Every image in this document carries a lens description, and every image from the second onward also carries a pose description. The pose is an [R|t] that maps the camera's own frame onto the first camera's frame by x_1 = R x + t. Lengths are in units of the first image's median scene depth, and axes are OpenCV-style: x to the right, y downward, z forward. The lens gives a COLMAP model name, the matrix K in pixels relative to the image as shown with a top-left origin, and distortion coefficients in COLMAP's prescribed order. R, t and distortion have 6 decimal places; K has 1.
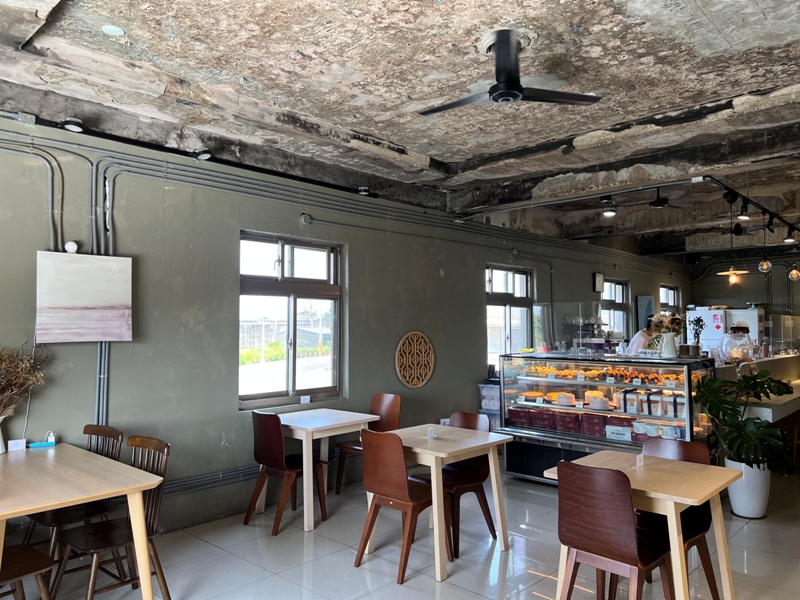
lens RADIAL K [[613.3, 0, 400.4], [0, 613.3, 297.9], [0, 0, 1]] dist [0.056225, -0.067844]
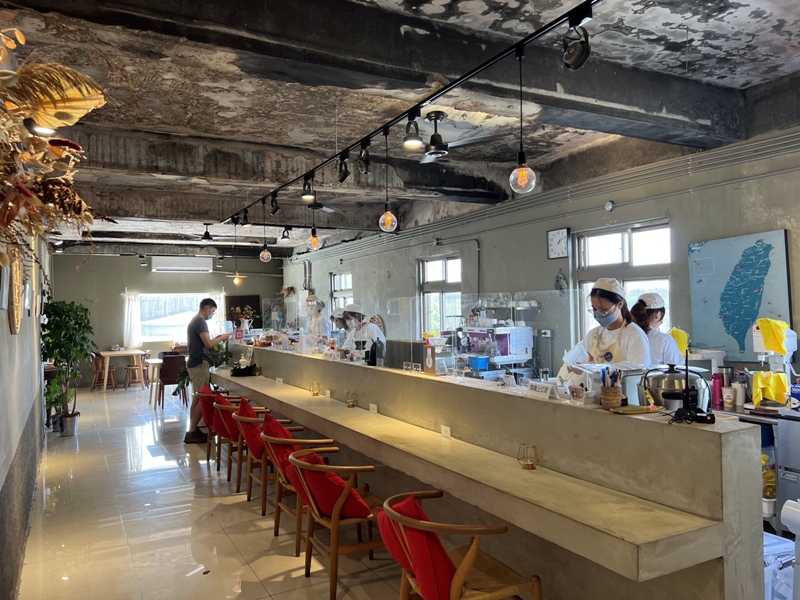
lens RADIAL K [[613.3, 0, 399.2], [0, 613.3, 309.9], [0, 0, 1]] dist [0.056225, -0.067844]
pose [[-0.316715, -0.001338, -0.948520, 1.213685], [0.054154, 0.998342, -0.019491, 0.060610], [0.946974, -0.057539, -0.316117, 1.256076]]
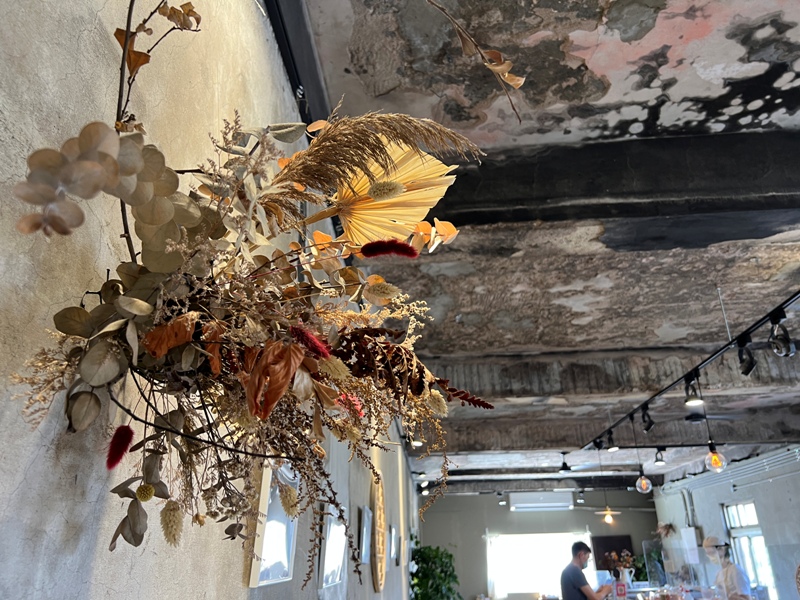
lens RADIAL K [[613.3, 0, 392.2], [0, 613.3, 300.1], [0, 0, 1]] dist [0.056225, -0.067844]
pose [[-0.769969, -0.237568, -0.592208, 1.140584], [0.042197, 0.907116, -0.418759, 0.049955], [0.636685, -0.347421, -0.688427, 1.184940]]
